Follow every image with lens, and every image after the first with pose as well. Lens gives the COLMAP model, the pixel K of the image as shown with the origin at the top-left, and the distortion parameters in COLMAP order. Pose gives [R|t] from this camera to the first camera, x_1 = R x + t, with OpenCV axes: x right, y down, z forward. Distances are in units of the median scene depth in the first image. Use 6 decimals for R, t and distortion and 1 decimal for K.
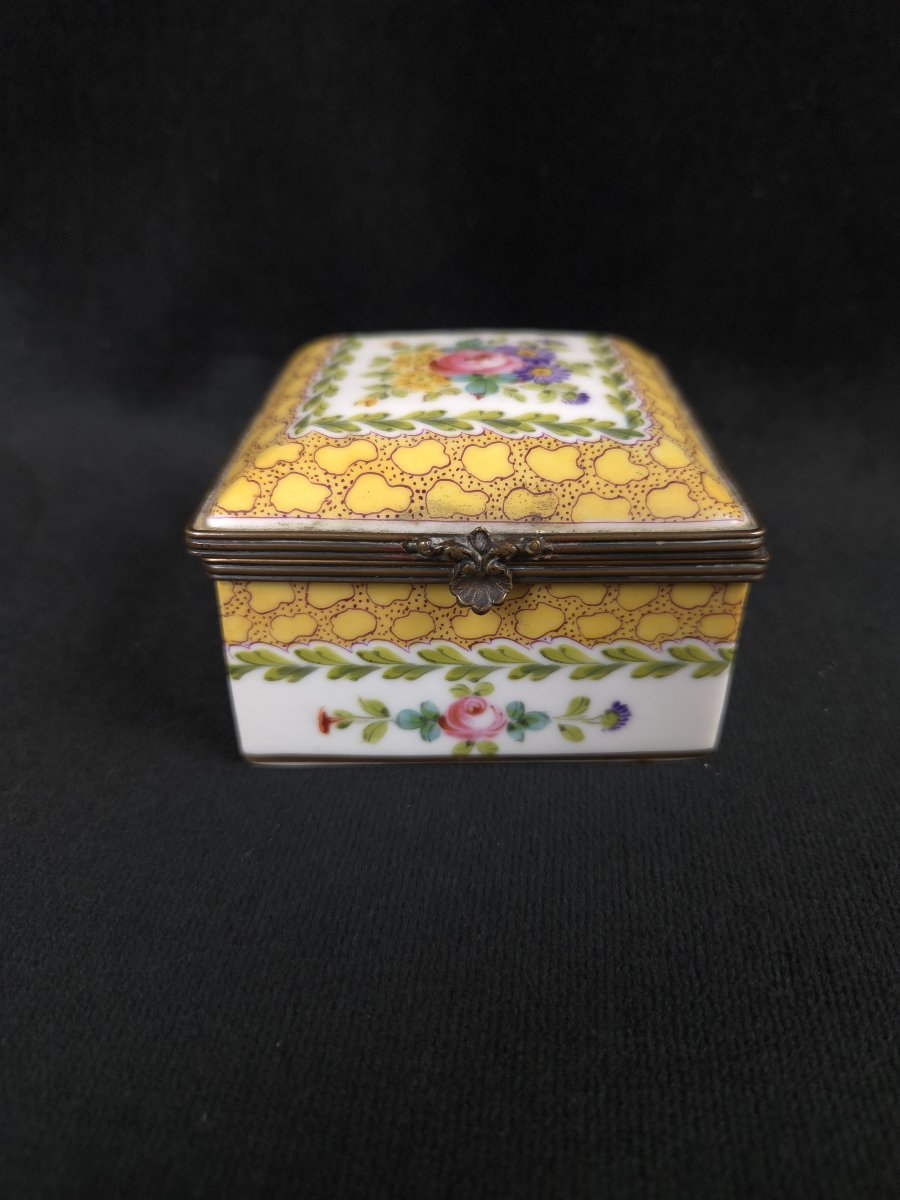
lens RADIAL K [[873.0, 0, 456.1], [0, 873.0, 588.0], [0, 0, 1]] dist [-0.001742, -0.002219]
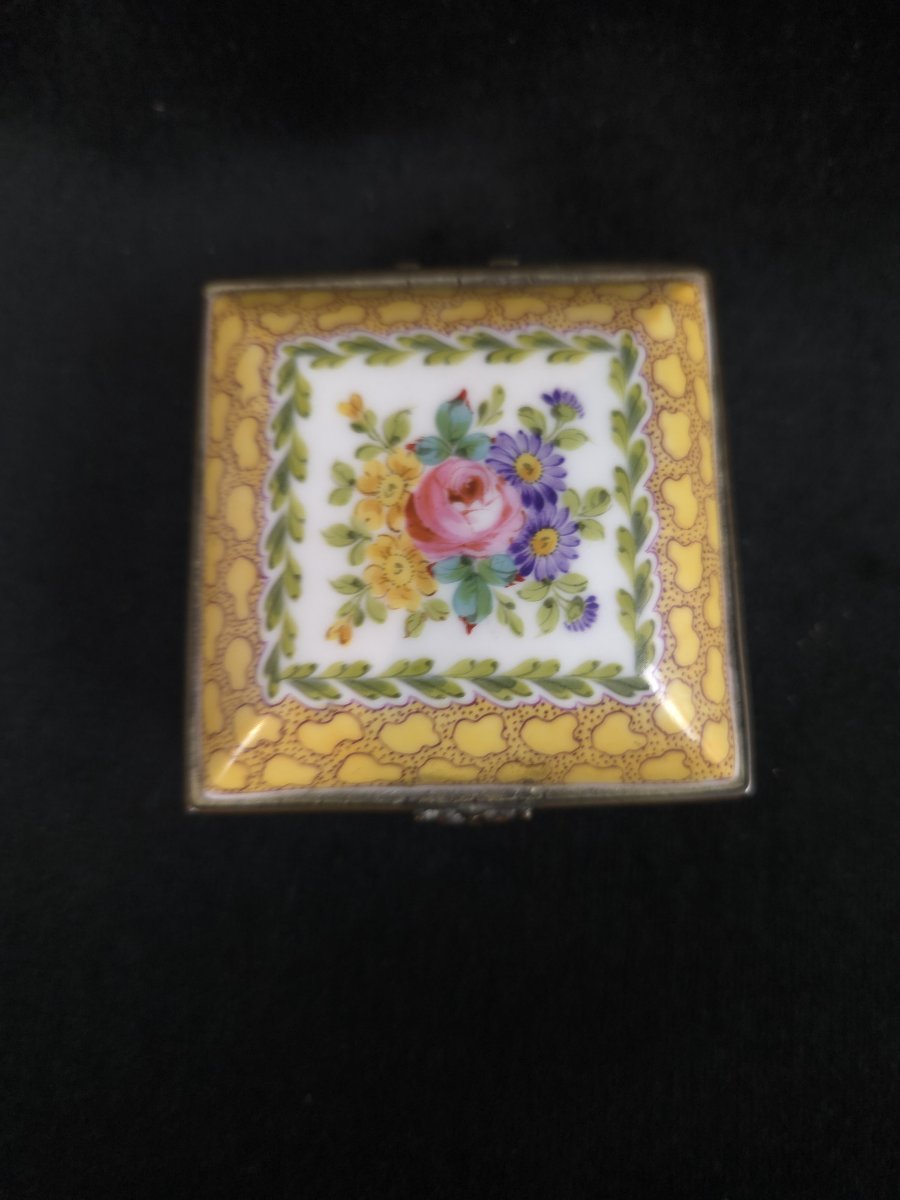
lens RADIAL K [[877.6, 0, 450.0], [0, 877.6, 600.0], [0, 0, 1]] dist [-0.003331, -0.007879]
pose [[0.999423, -0.033829, -0.003037, 0.011175], [0.024124, 0.644070, 0.764586, -0.956278], [-0.023909, -0.764218, 0.644515, 0.489515]]
